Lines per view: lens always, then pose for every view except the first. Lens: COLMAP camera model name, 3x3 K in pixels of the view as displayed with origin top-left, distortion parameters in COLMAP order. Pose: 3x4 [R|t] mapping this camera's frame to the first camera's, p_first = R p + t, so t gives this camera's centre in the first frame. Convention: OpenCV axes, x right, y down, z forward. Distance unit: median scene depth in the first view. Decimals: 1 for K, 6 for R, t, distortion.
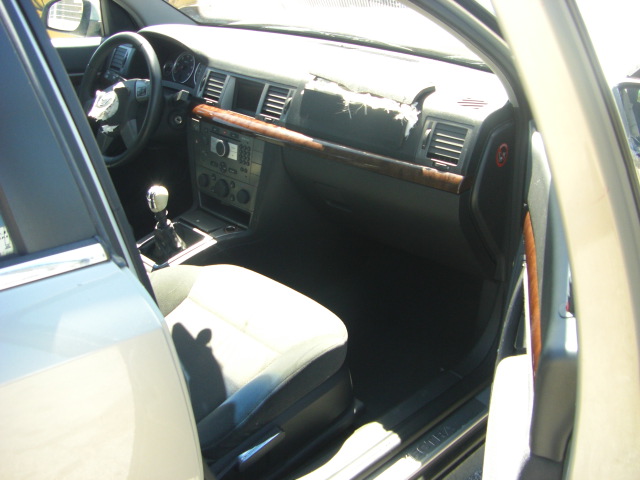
lens RADIAL K [[740.9, 0, 319.7], [0, 740.9, 243.6], [0, 0, 1]] dist [-0.140931, 0.000000]
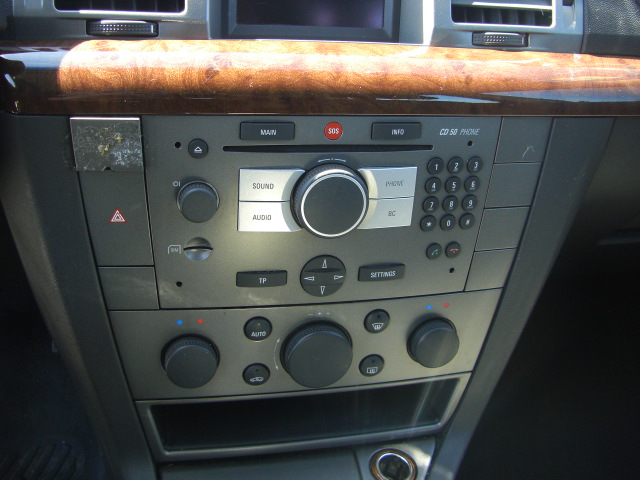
lens RADIAL K [[740.9, 0, 319.1], [0, 740.9, 204.5], [0, 0, 1]] dist [-0.140931, 0.000000]
pose [[0.521270, -0.363407, 0.772148, -0.323144], [0.274023, 0.928163, 0.251844, -0.193731], [-0.808201, 0.080307, 0.583405, 0.892152]]
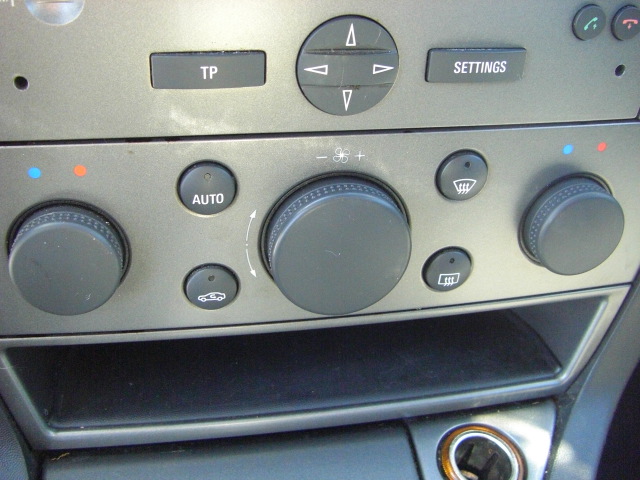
lens RADIAL K [[740.9, 0, 319.5], [0, 740.9, 215.8], [0, 0, 1]] dist [-0.140931, 0.000000]
pose [[0.552881, -0.458180, 0.695984, -0.227029], [0.291230, 0.888831, 0.353786, -0.127898], [-0.780710, 0.007090, 0.624853, 0.973869]]
